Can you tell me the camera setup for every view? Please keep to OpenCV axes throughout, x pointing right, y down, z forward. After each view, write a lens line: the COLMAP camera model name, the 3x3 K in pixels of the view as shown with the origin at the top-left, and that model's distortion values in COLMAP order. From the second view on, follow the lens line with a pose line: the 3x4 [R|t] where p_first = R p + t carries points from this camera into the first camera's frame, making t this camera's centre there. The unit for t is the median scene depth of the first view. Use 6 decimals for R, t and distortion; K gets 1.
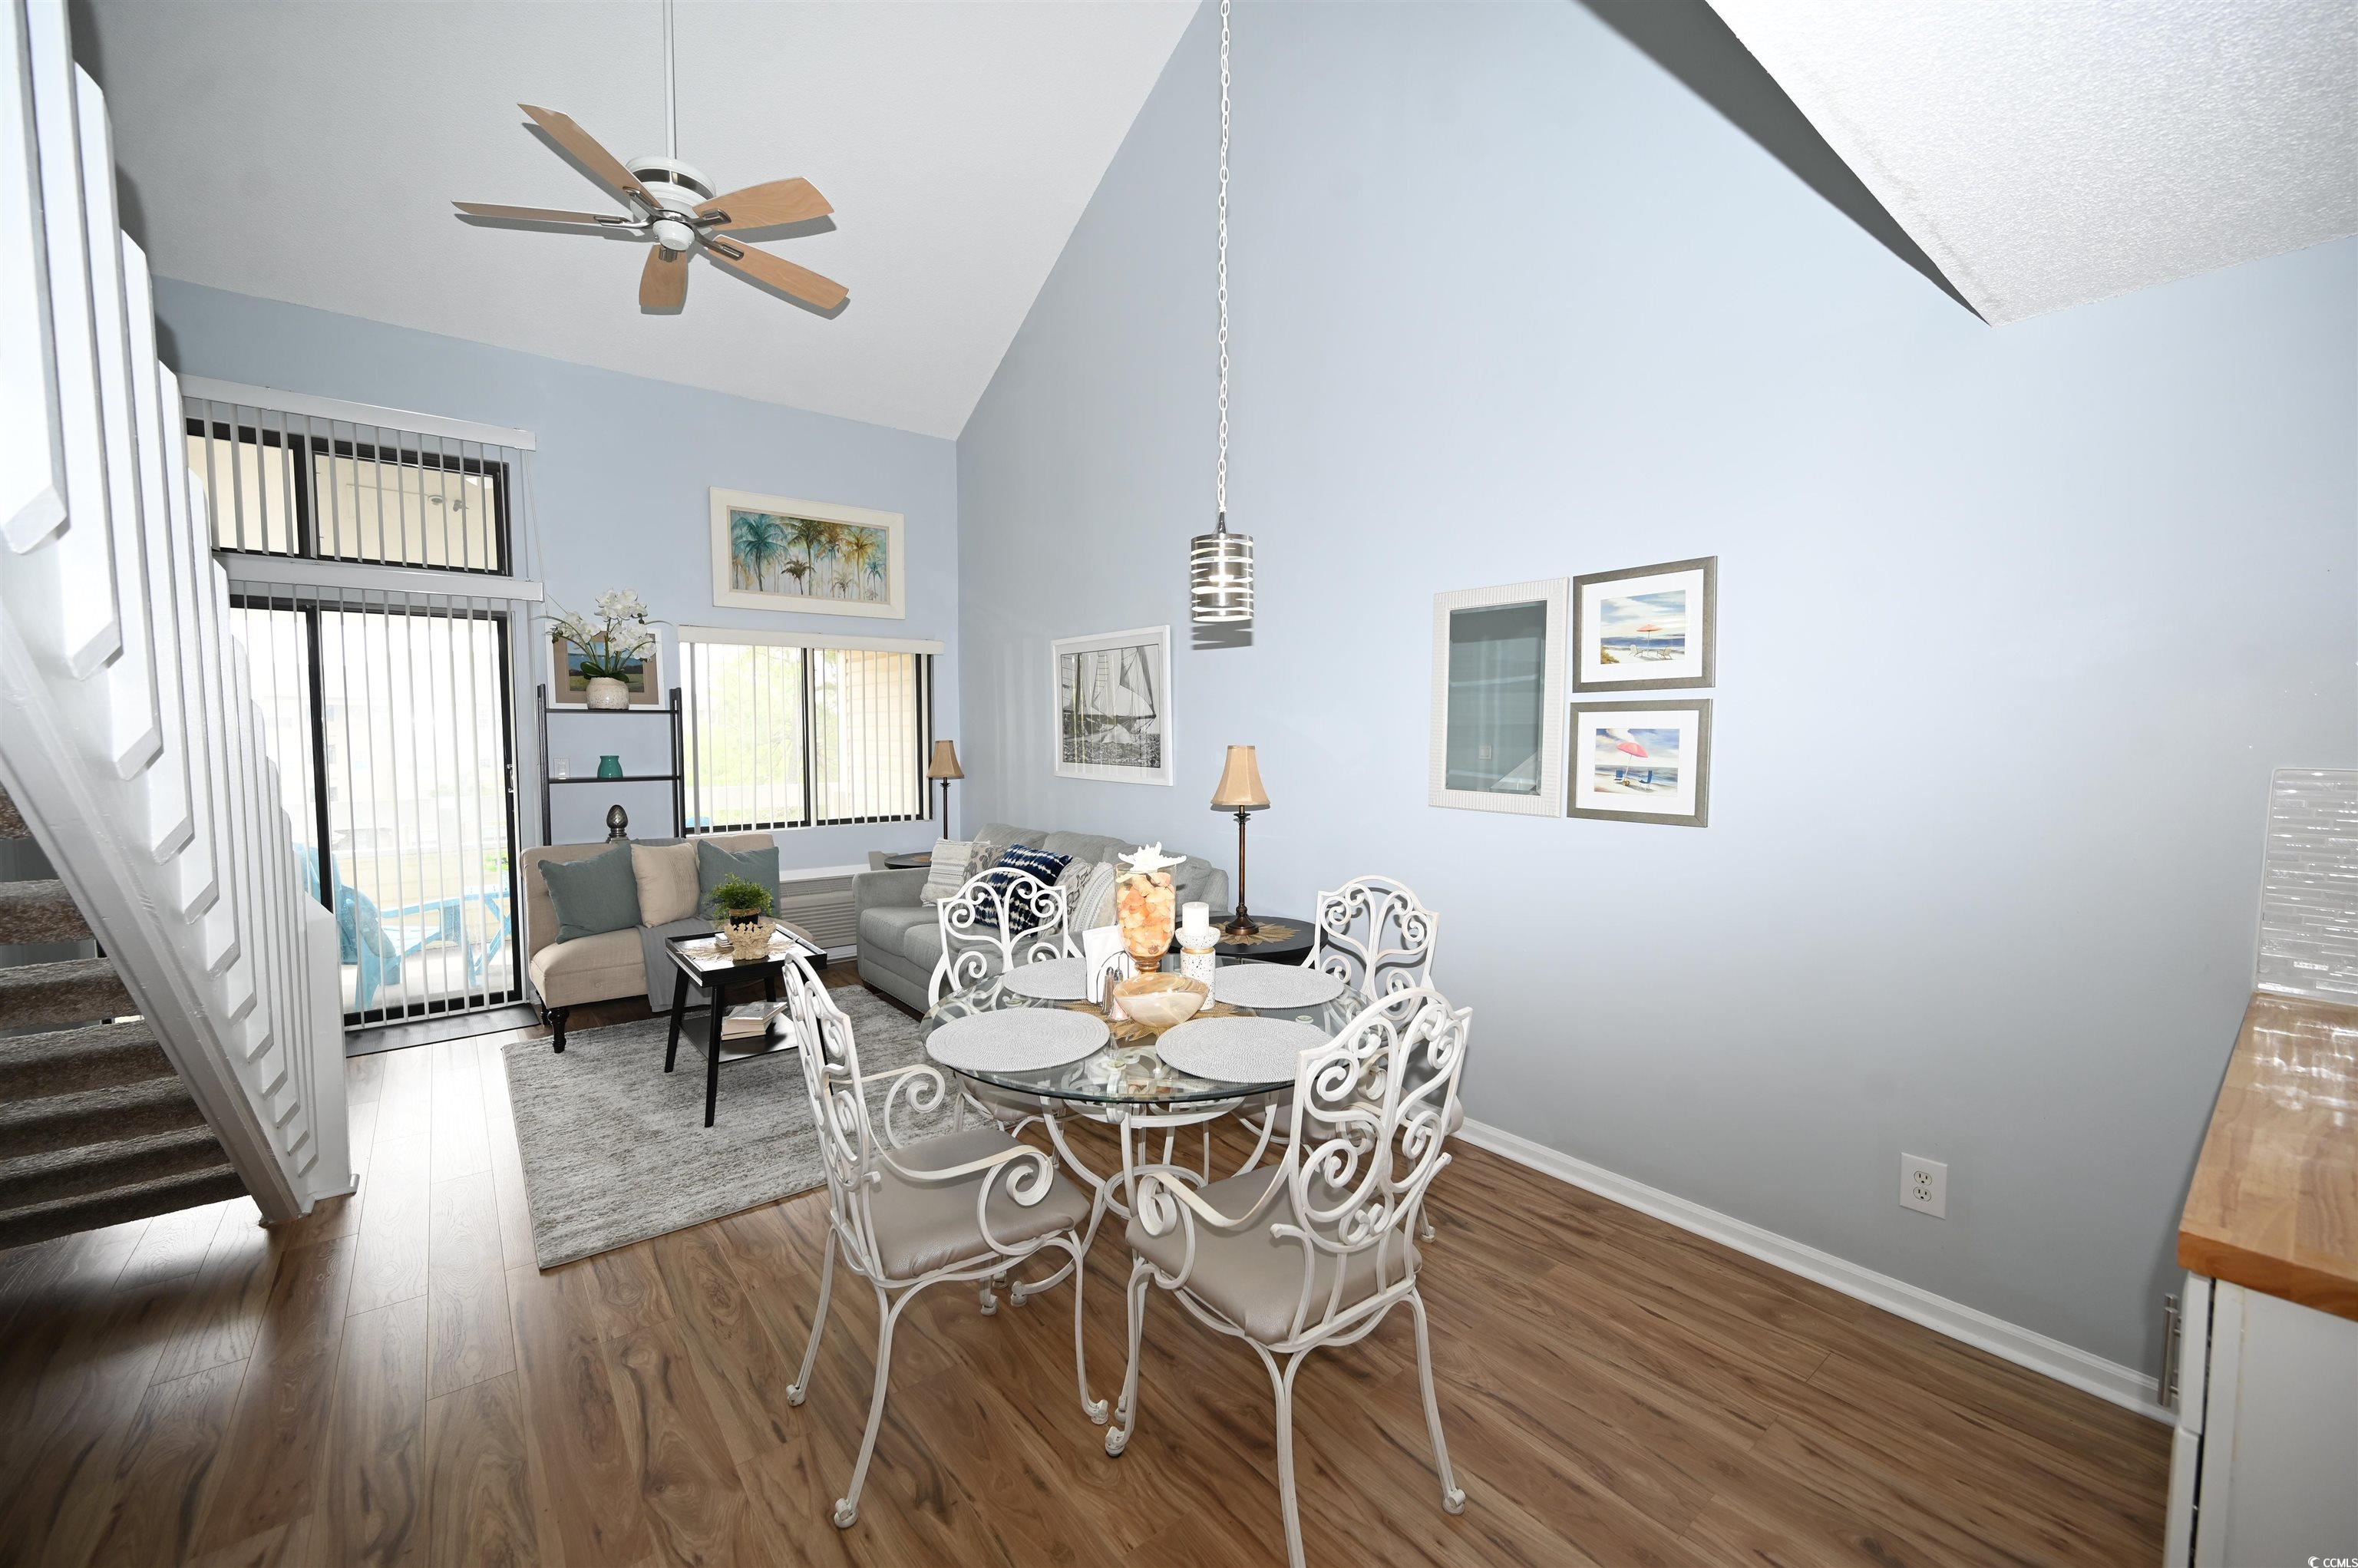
lens RADIAL K [[932.8, 0, 1184.8], [0, 932.8, 789.2], [0, 0, 1]] dist [0.000533, 0.000064]
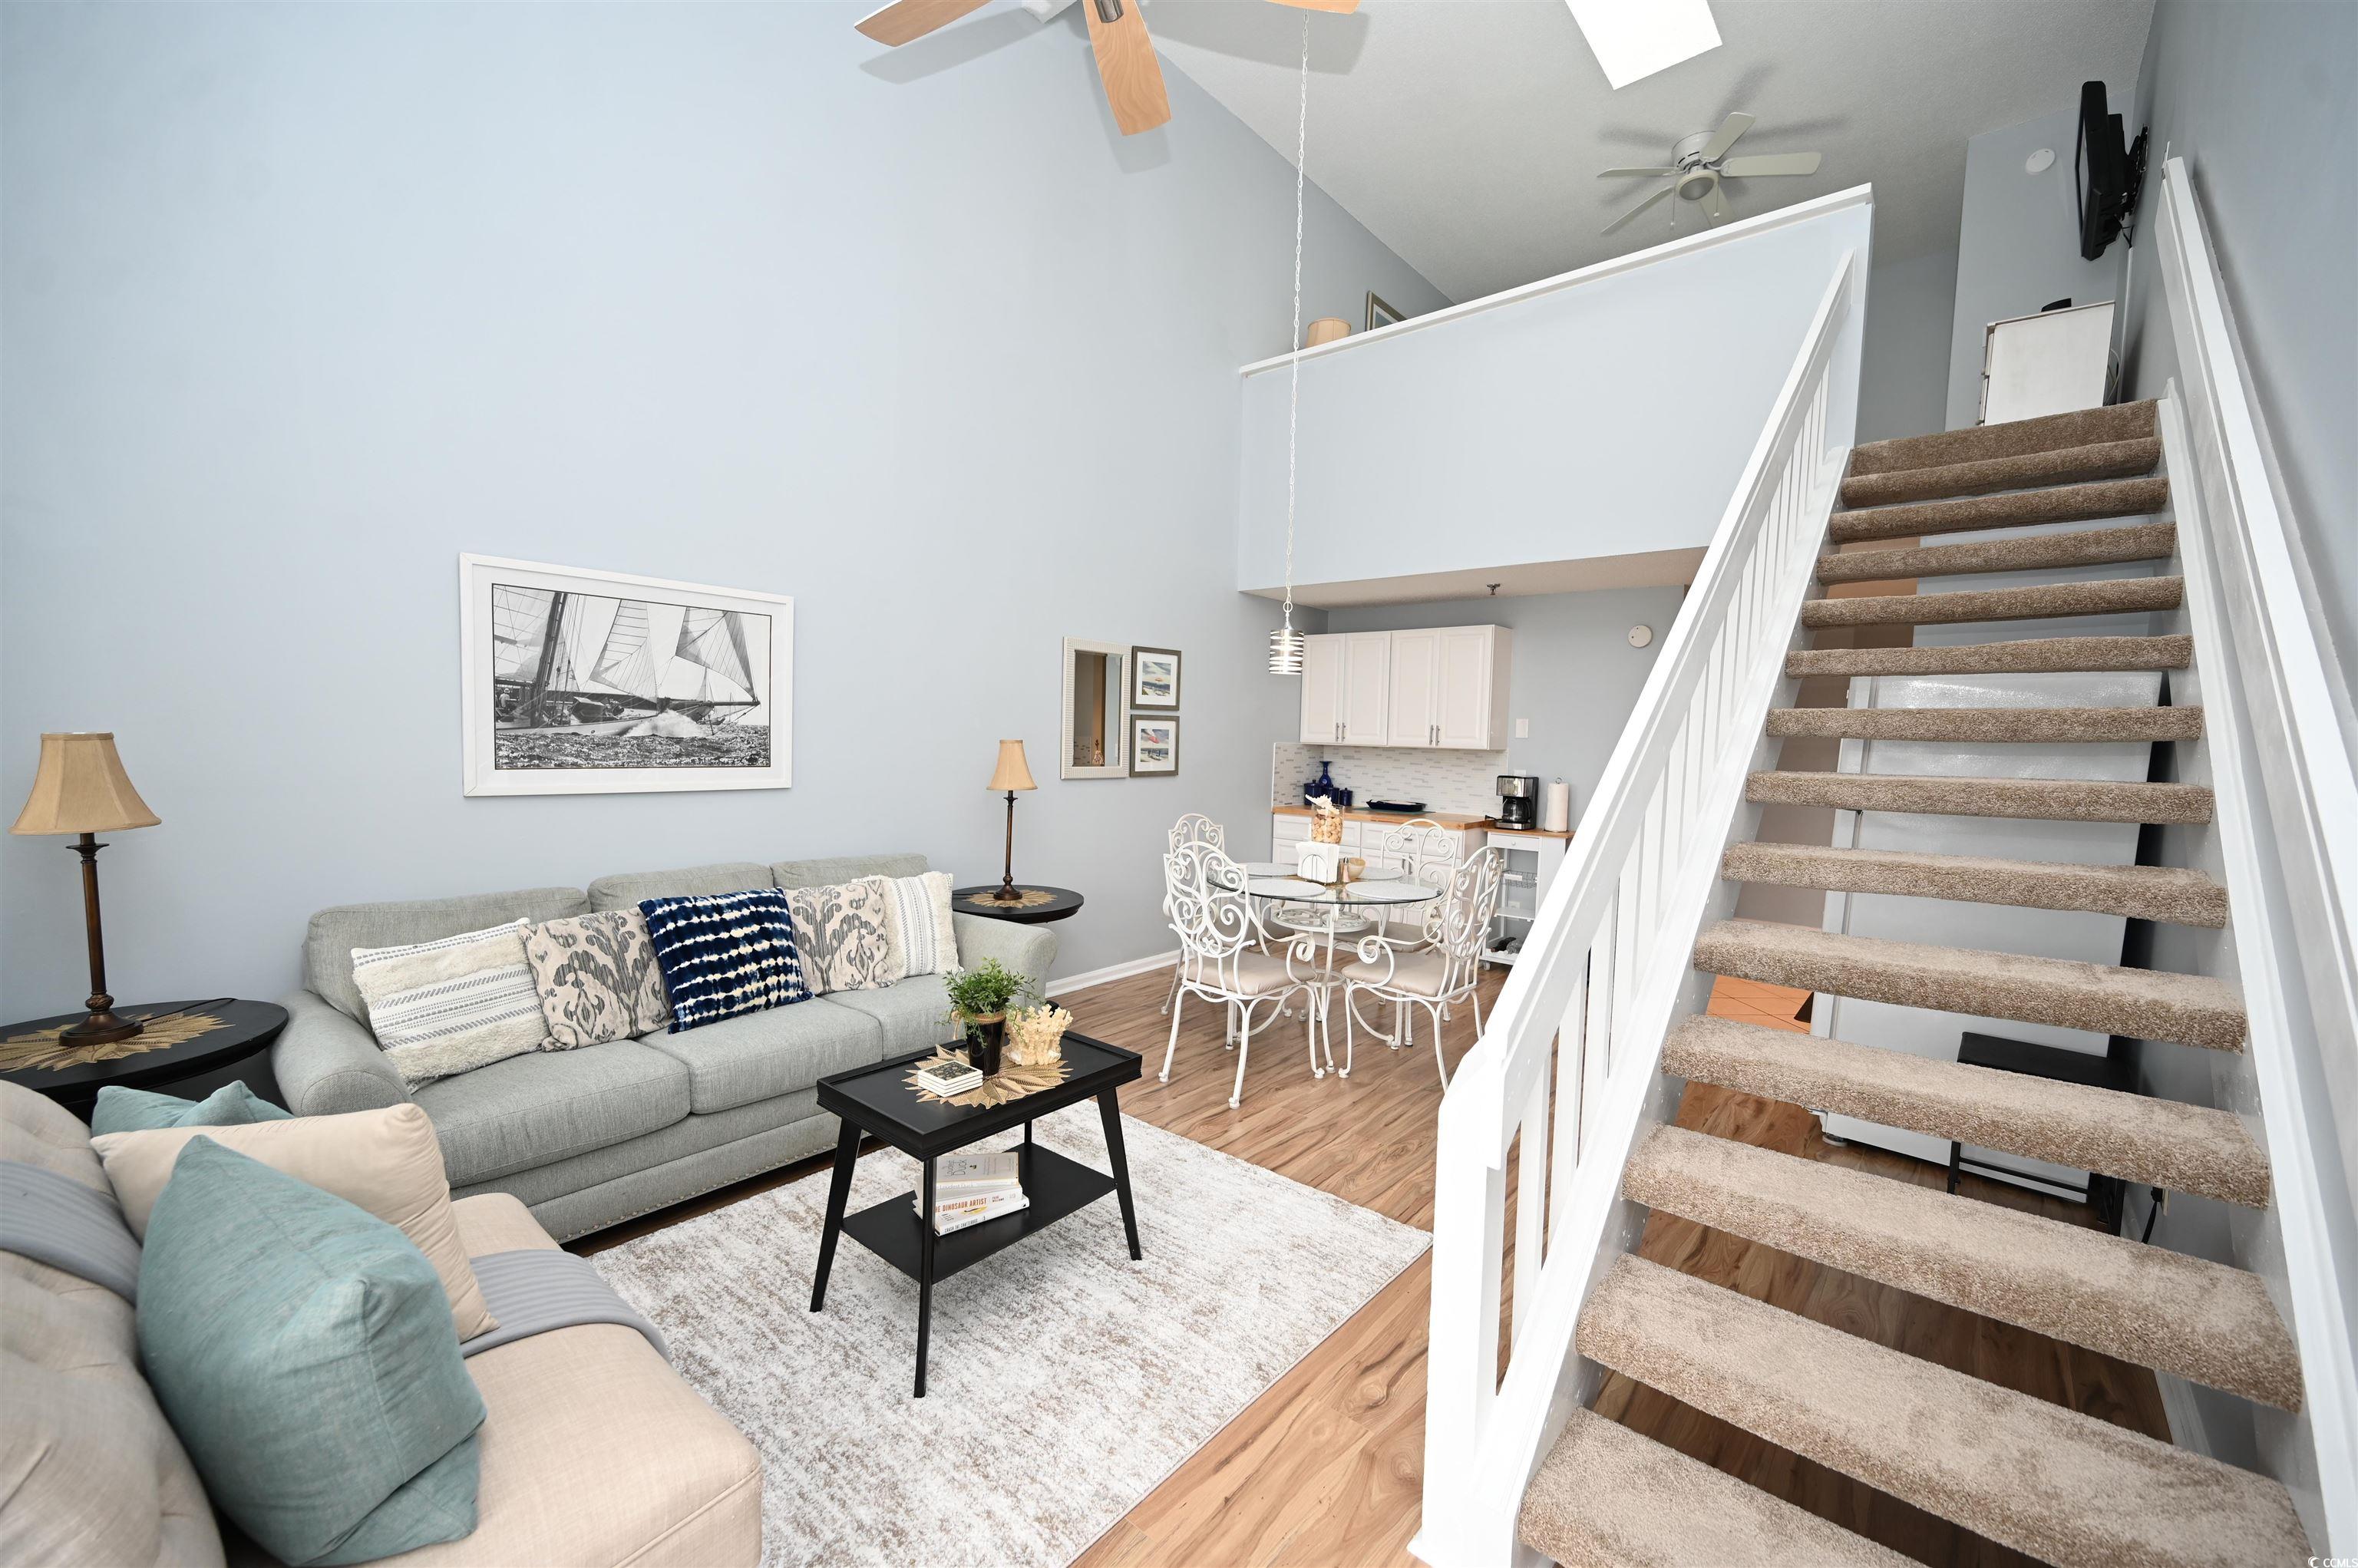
lens RADIAL K [[930.7, 0, 1177.9], [0, 930.7, 776.5], [0, 0, 1]] dist [-0.000835, -0.000261]
pose [[-0.181565, -0.053865, 0.981903, -0.857331], [0.037912, 0.997373, 0.061724, -0.049070], [-0.982648, 0.048433, -0.179046, 0.759687]]
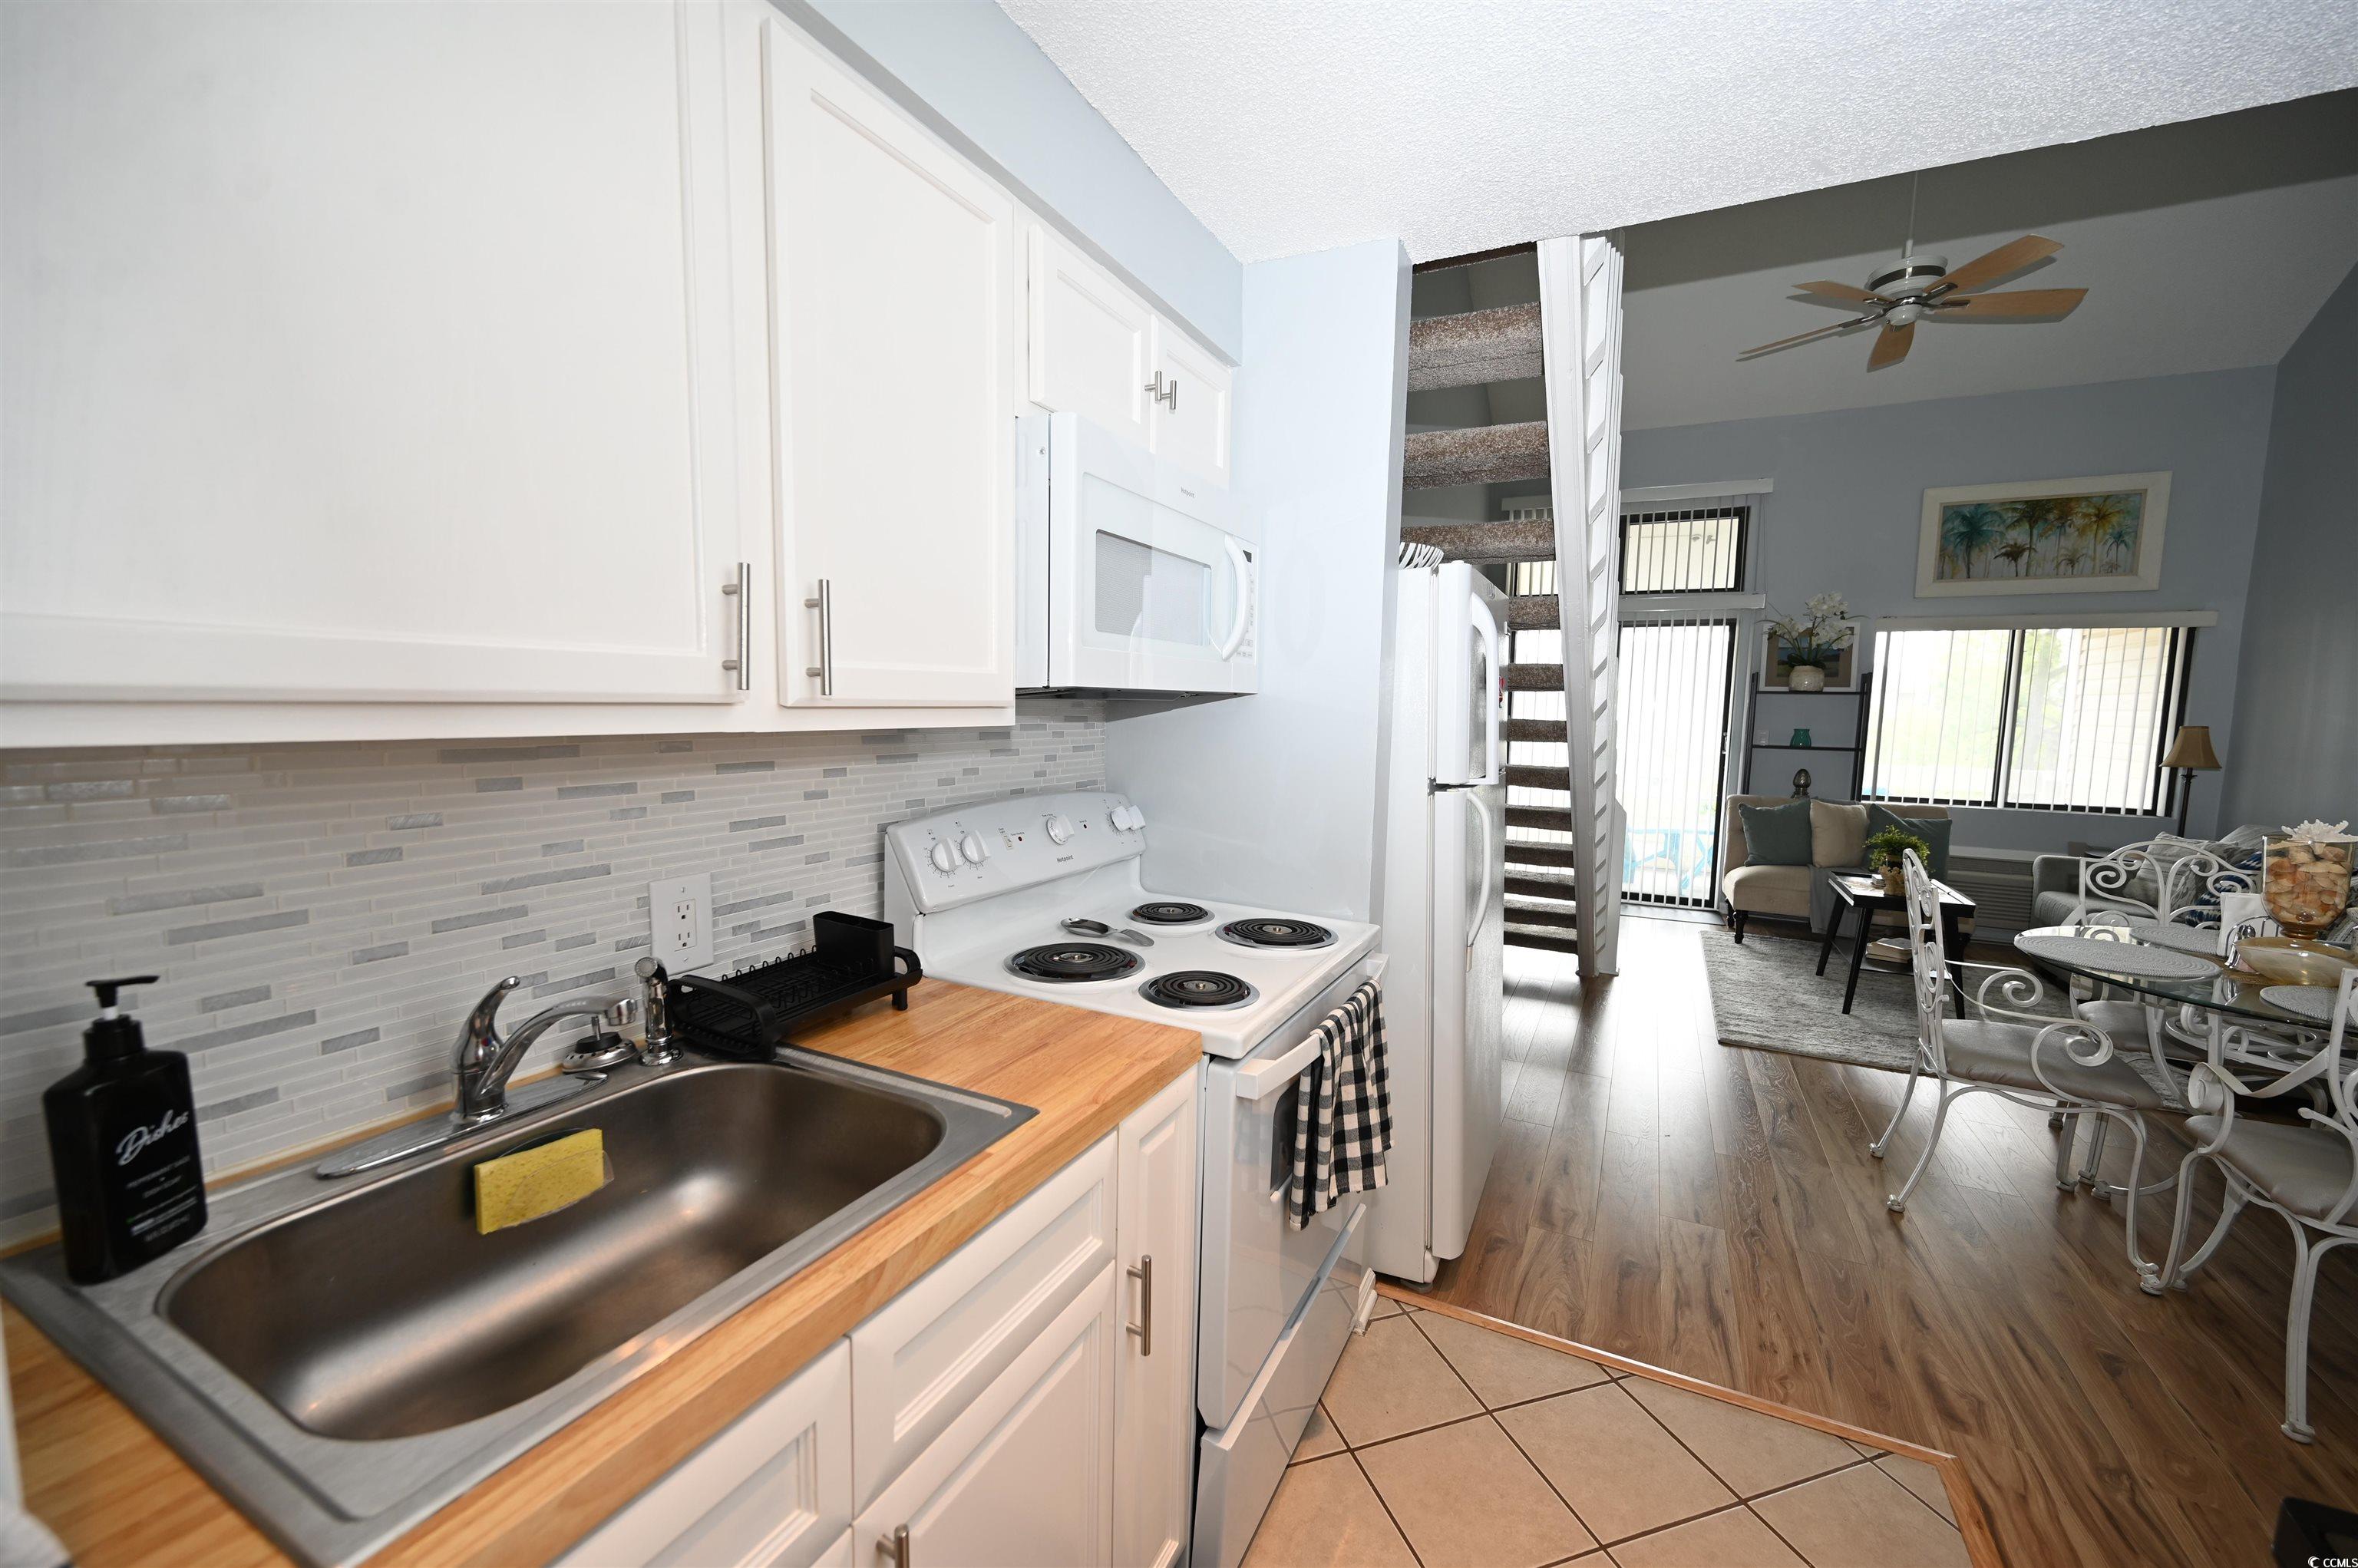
lens RADIAL K [[908.8, 0, 1201.8], [0, 908.8, 787.3], [0, 0, 1]] dist [0.000130, 0.000107]
pose [[0.420512, 0.093802, -0.902425, 0.165449], [-0.077267, 0.994730, 0.067392, 0.024809], [0.903991, 0.041389, 0.425544, -0.264471]]
